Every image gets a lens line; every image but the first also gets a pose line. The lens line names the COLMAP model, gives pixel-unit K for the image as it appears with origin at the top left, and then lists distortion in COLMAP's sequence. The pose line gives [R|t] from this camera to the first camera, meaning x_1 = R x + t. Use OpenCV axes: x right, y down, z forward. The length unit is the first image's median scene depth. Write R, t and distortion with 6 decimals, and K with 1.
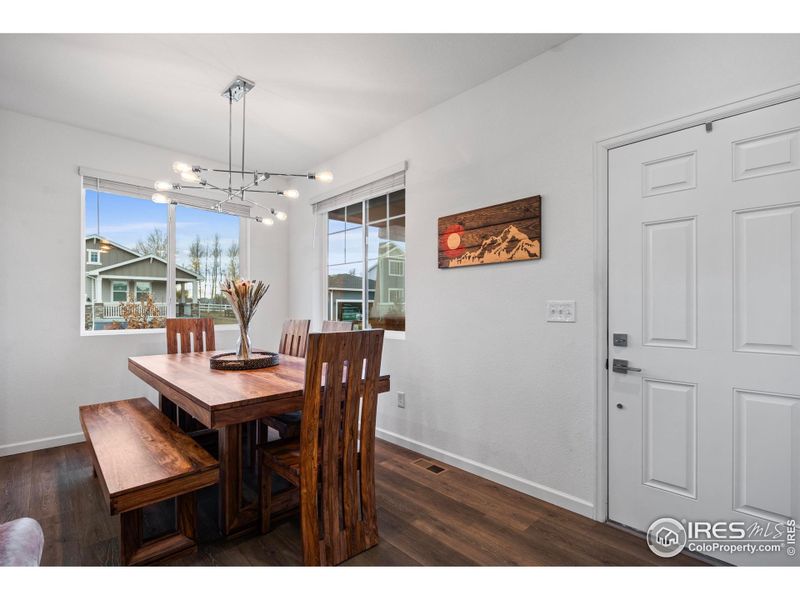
lens RADIAL K [[395.5, 0, 398.7], [0, 395.5, 304.0], [0, 0, 1]] dist [-0.002103, -0.000384]
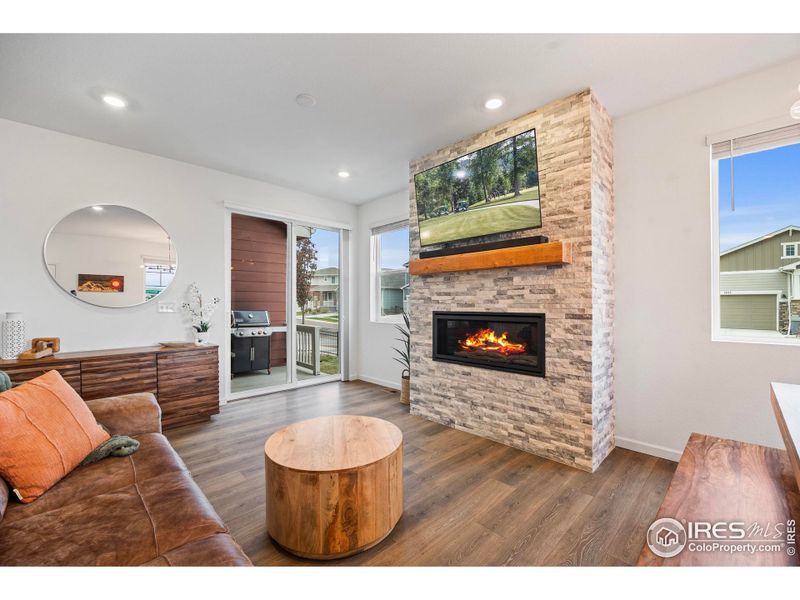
lens RADIAL K [[339.0, 0, 398.9], [0, 339.0, 297.4], [0, 0, 1]] dist [-0.000050, -0.000047]
pose [[0.045915, -0.013484, -0.998854, -0.172854], [0.002642, 0.999907, -0.013377, -0.000113], [0.998942, -0.002024, 0.045946, 0.421887]]
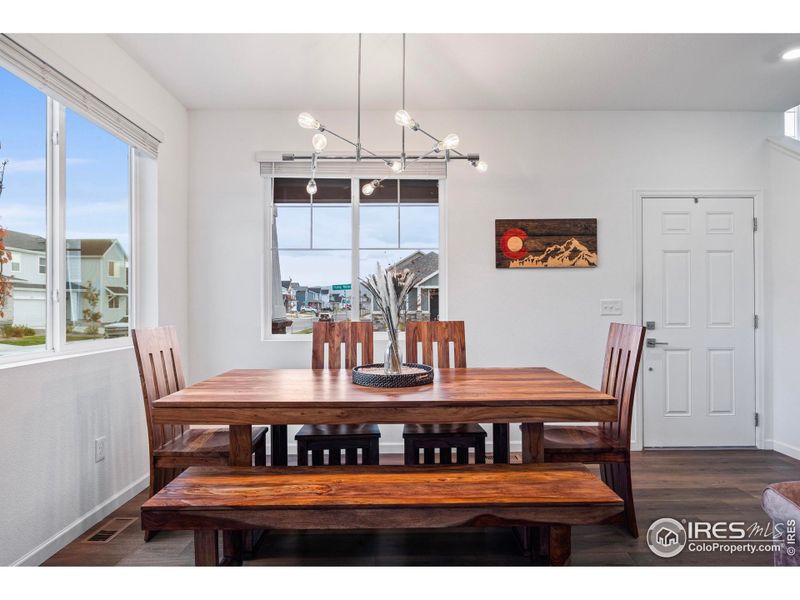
lens RADIAL K [[481.6, 0, 400.7], [0, 481.6, 304.3], [0, 0, 1]] dist [0.000805, 0.000233]
pose [[0.660549, 0.004498, 0.750769, -1.121820], [0.000534, 0.999979, -0.006461, 0.016206], [-0.750783, 0.004668, 0.660533, 0.383734]]
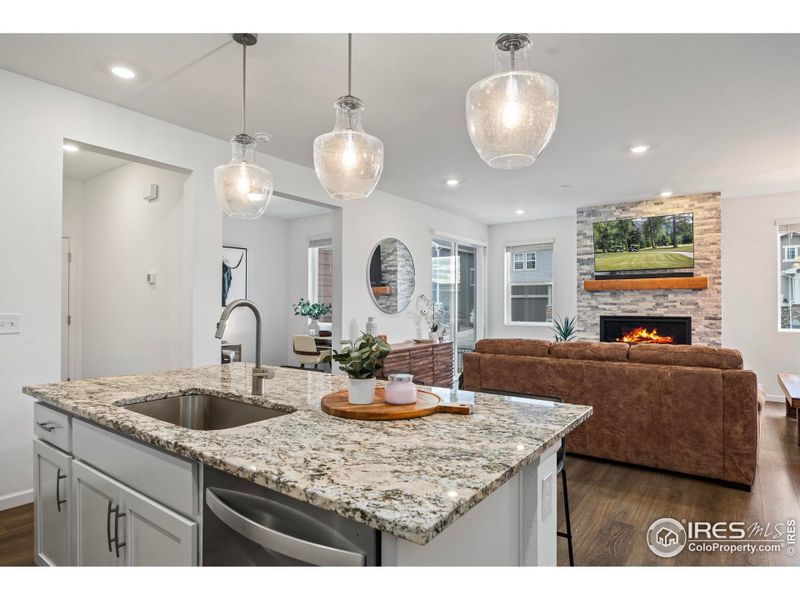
lens RADIAL K [[463.2, 0, 400.3], [0, 463.2, 296.1], [0, 0, 1]] dist [-0.003888, -0.000212]
pose [[0.207263, -0.015869, -0.978156, 0.793976], [-0.000696, 0.999866, -0.016369, -0.028994], [0.978285, 0.004073, 0.207224, -0.977152]]
